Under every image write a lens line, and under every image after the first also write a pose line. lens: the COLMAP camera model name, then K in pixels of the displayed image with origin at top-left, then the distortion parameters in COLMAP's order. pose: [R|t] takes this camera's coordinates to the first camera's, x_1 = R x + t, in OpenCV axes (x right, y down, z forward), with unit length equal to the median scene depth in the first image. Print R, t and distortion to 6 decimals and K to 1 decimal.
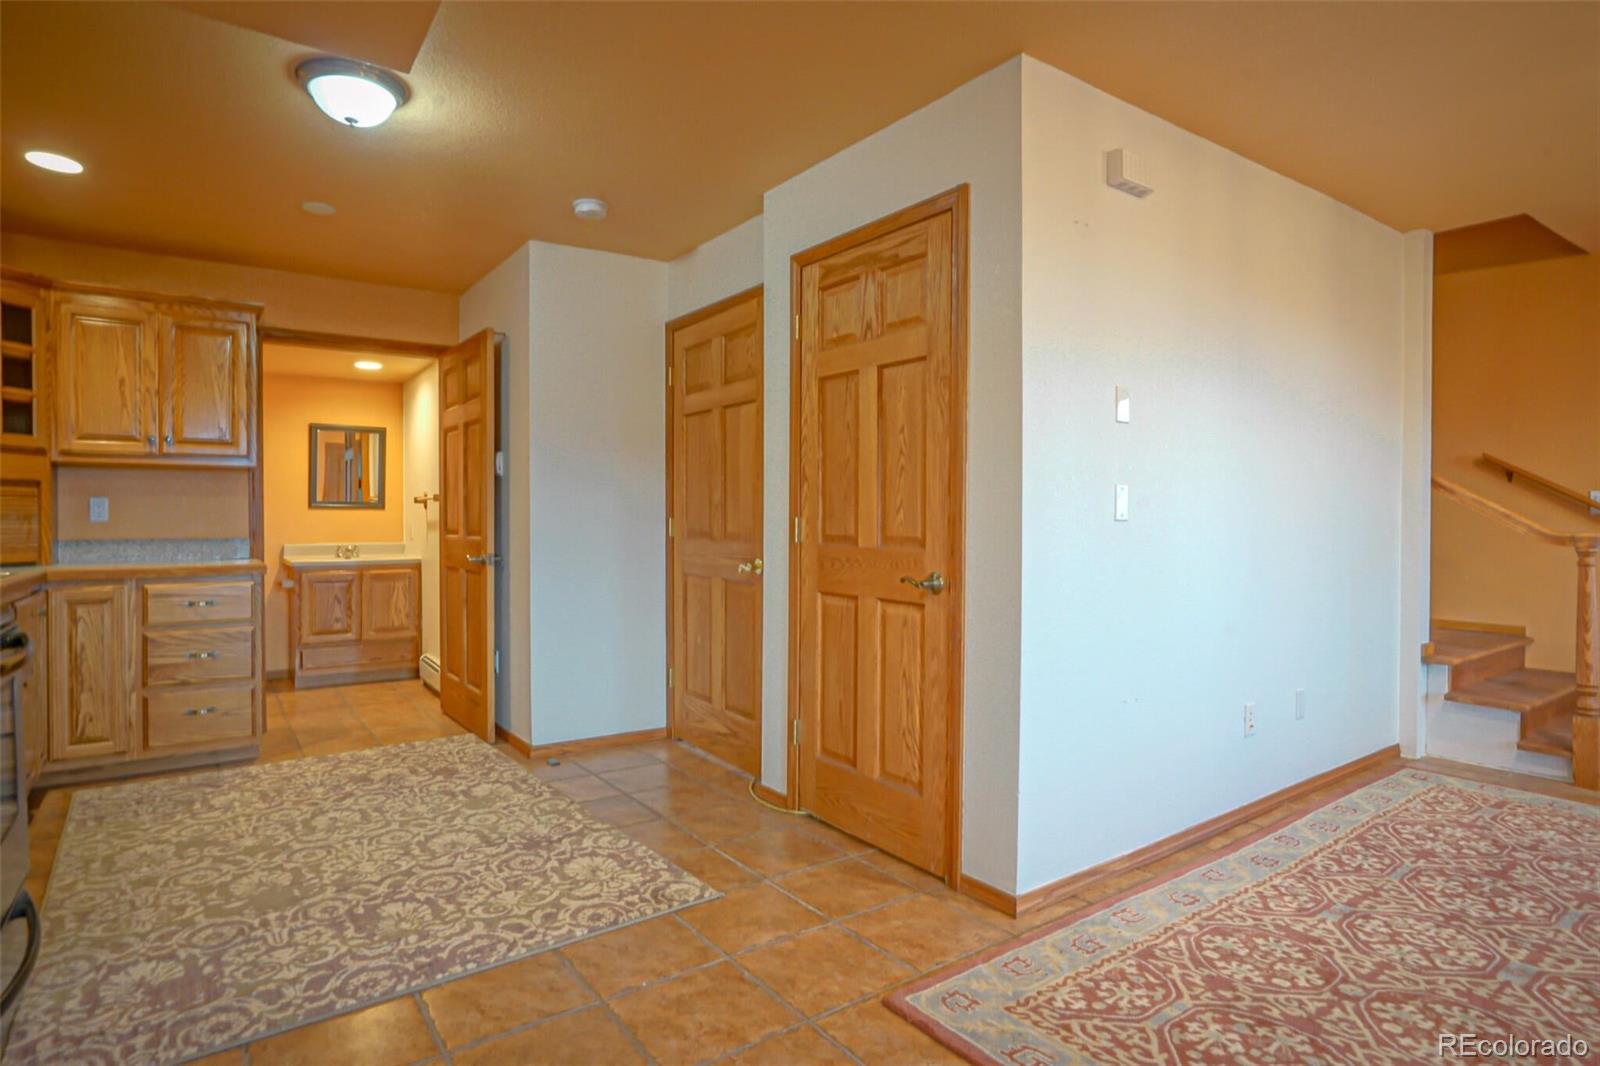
lens RADIAL K [[866.2, 0, 796.2], [0, 866.2, 527.8], [0, 0, 1]] dist [-0.018109, 0.004655]
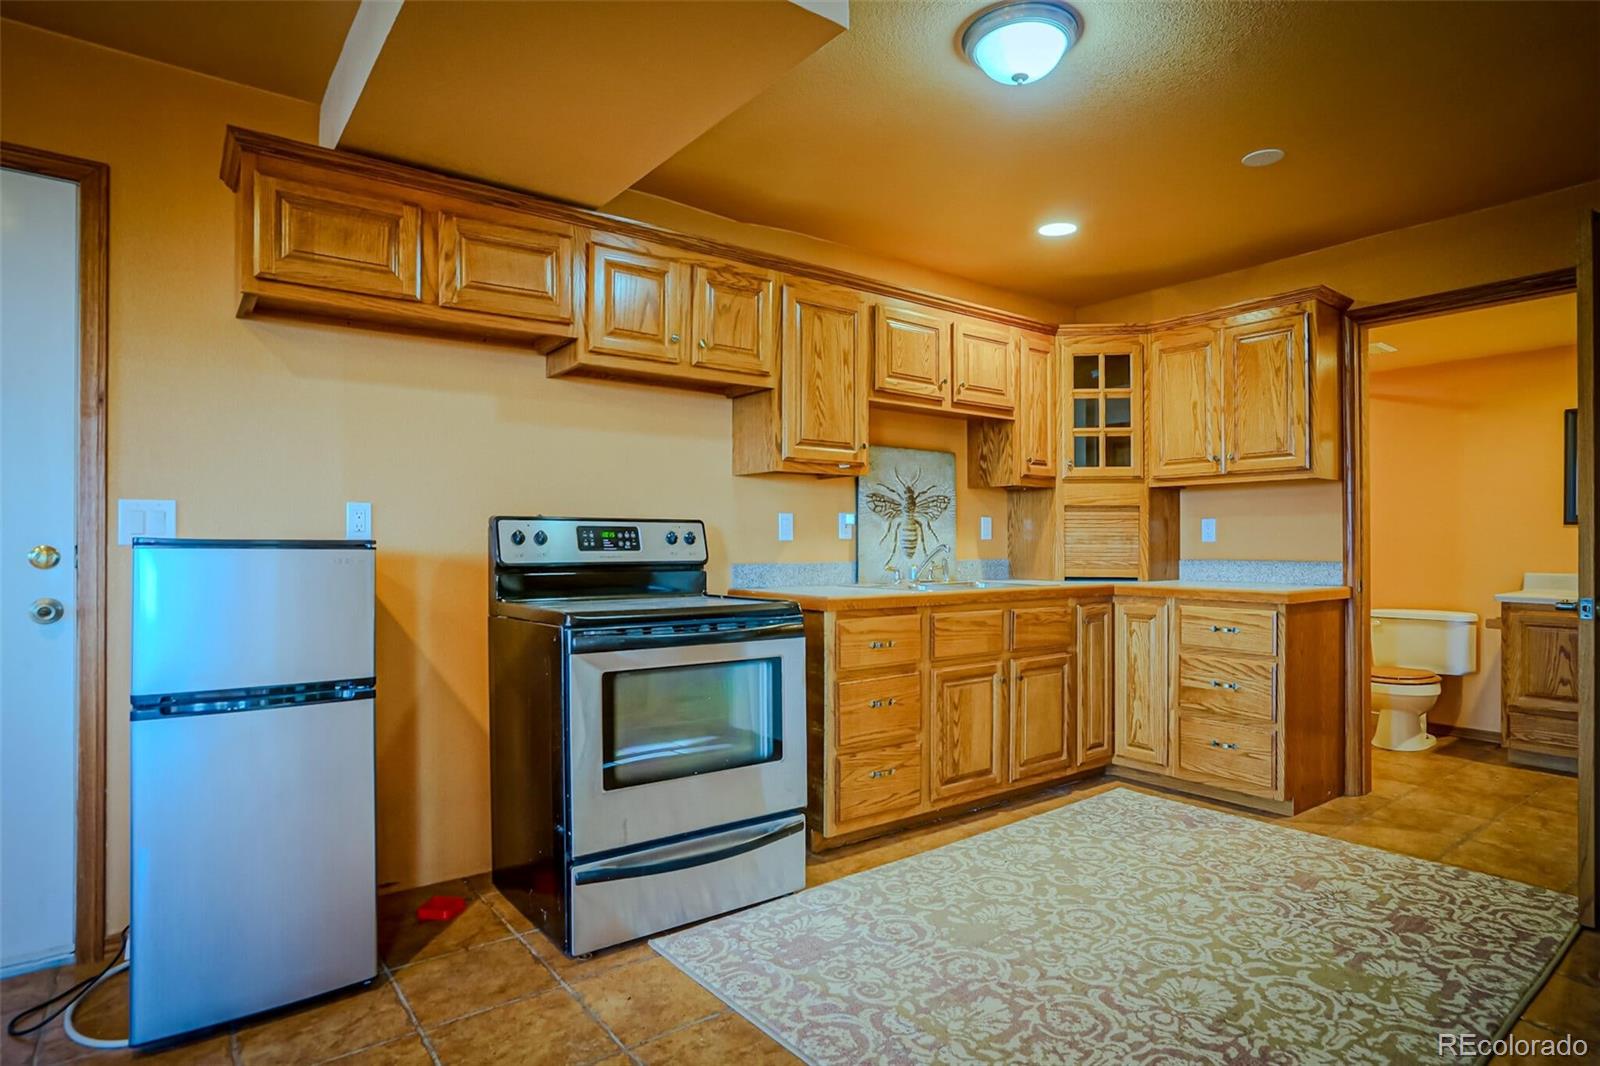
lens RADIAL K [[866.2, 0, 796.2], [0, 866.2, 541.0], [0, 0, 1]] dist [-0.018109, 0.004655]
pose [[0.023989, -0.001352, -0.999711, 0.265894], [-0.009979, 0.999949, -0.001592, -0.002402], [0.999662, 0.010014, 0.023975, 0.582429]]
